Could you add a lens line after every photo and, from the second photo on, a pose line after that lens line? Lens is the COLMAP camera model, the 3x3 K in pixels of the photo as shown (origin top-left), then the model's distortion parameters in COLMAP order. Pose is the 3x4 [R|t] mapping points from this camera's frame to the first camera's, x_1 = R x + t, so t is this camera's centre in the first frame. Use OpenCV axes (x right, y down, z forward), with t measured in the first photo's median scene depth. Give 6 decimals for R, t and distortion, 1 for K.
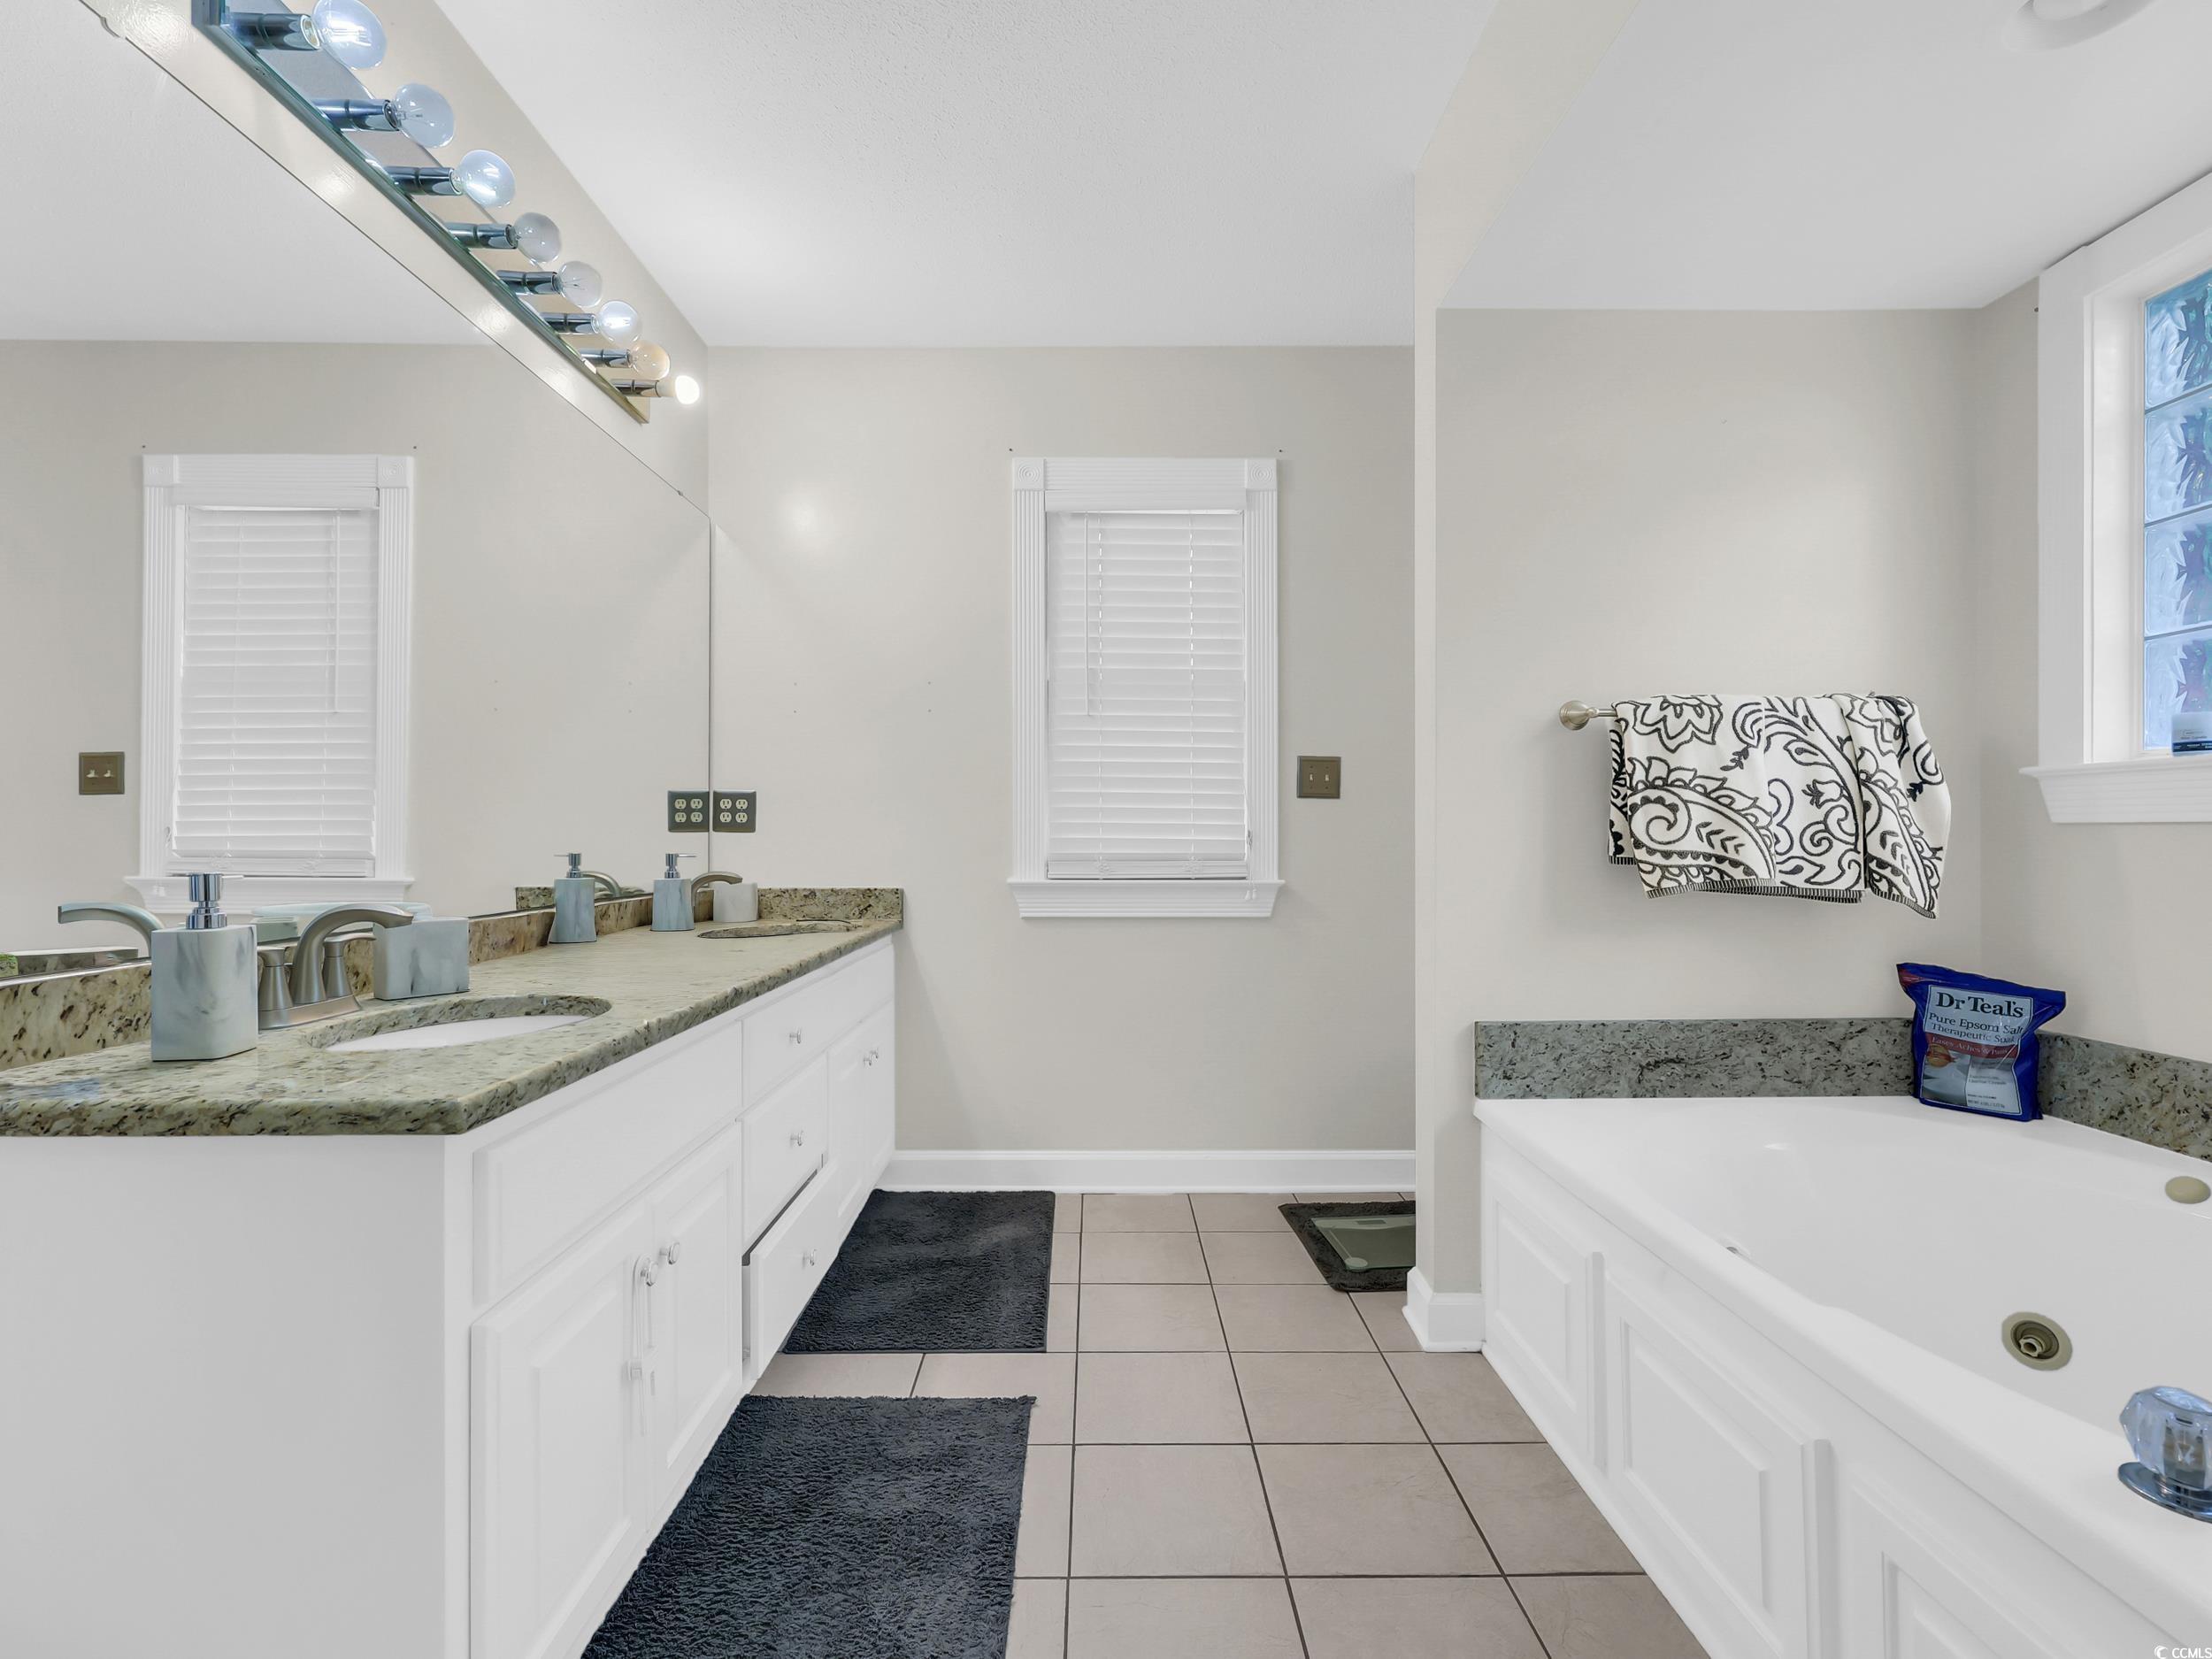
lens RADIAL K [[1042.1, 0, 1106.0], [0, 1042.1, 829.5], [0, 0, 1]] dist [-0.003833, 0.000861]
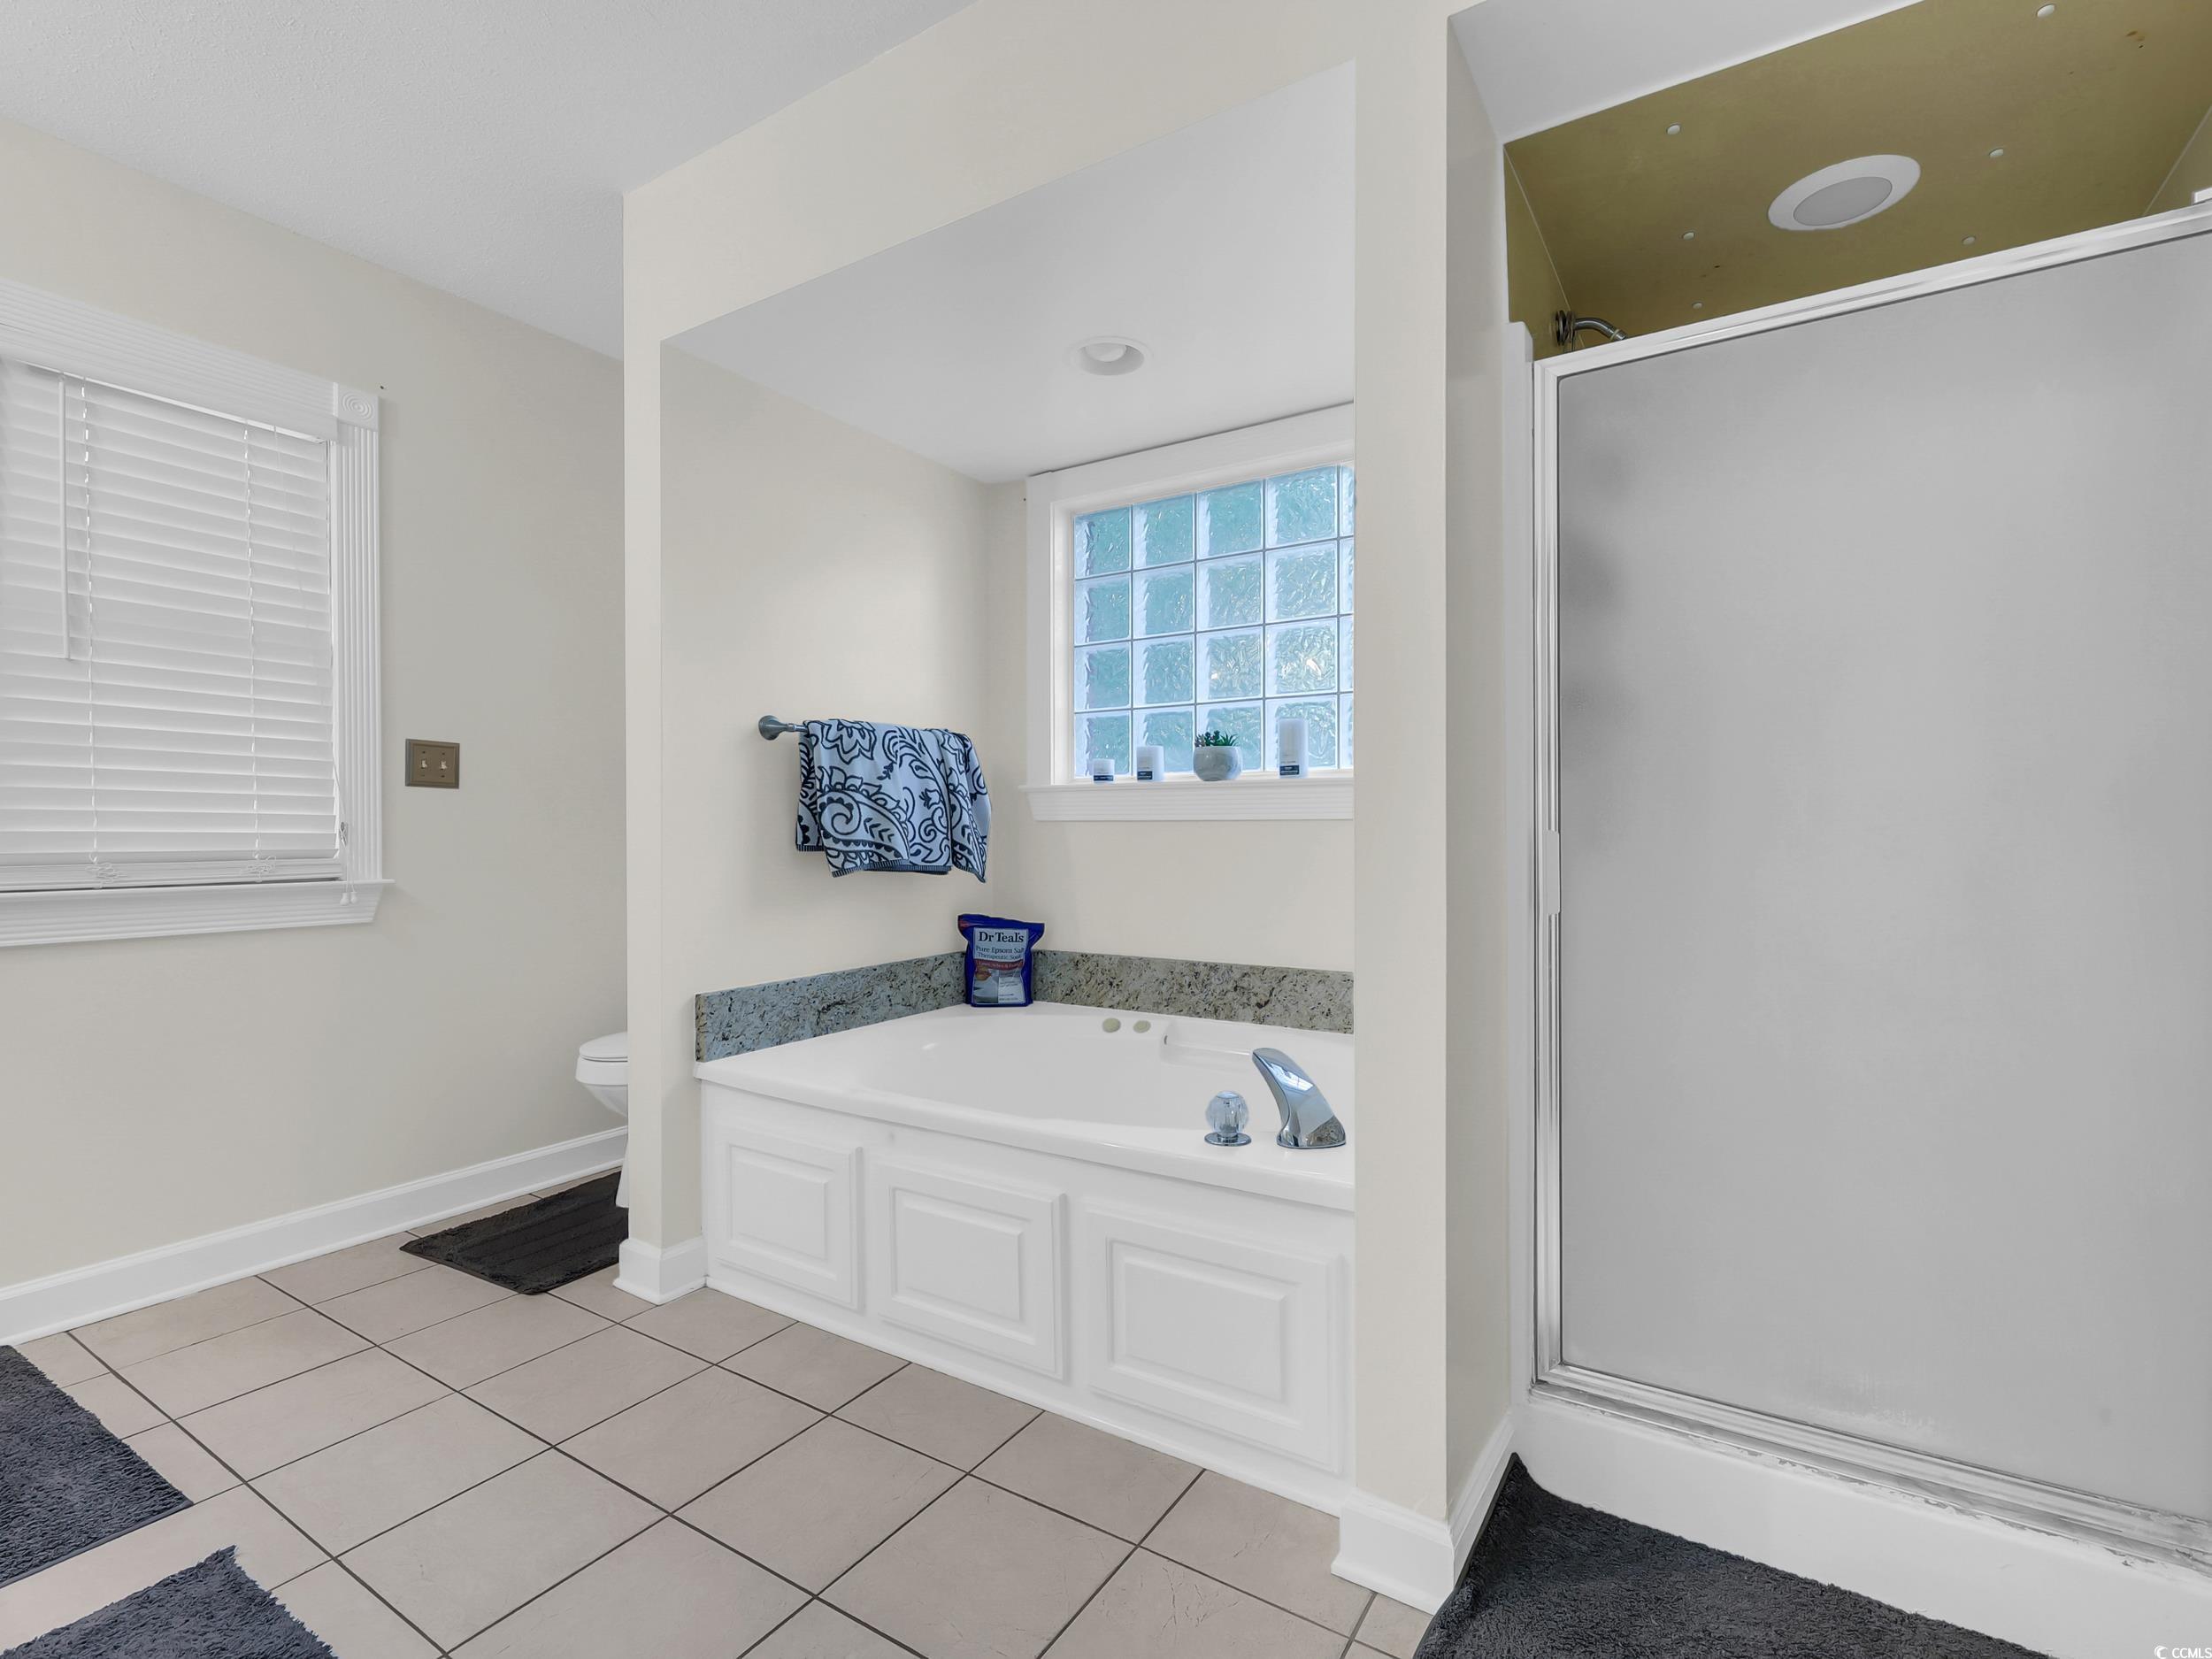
lens RADIAL K [[1042.1, 0, 1106.0], [0, 1042.1, 829.5], [0, 0, 1]] dist [-0.003833, 0.000861]
pose [[0.538367, -0.001939, 0.842709, -0.377901], [-0.004846, 0.999974, 0.005398, -0.001129], [-0.842697, -0.006990, 0.538343, 0.030557]]
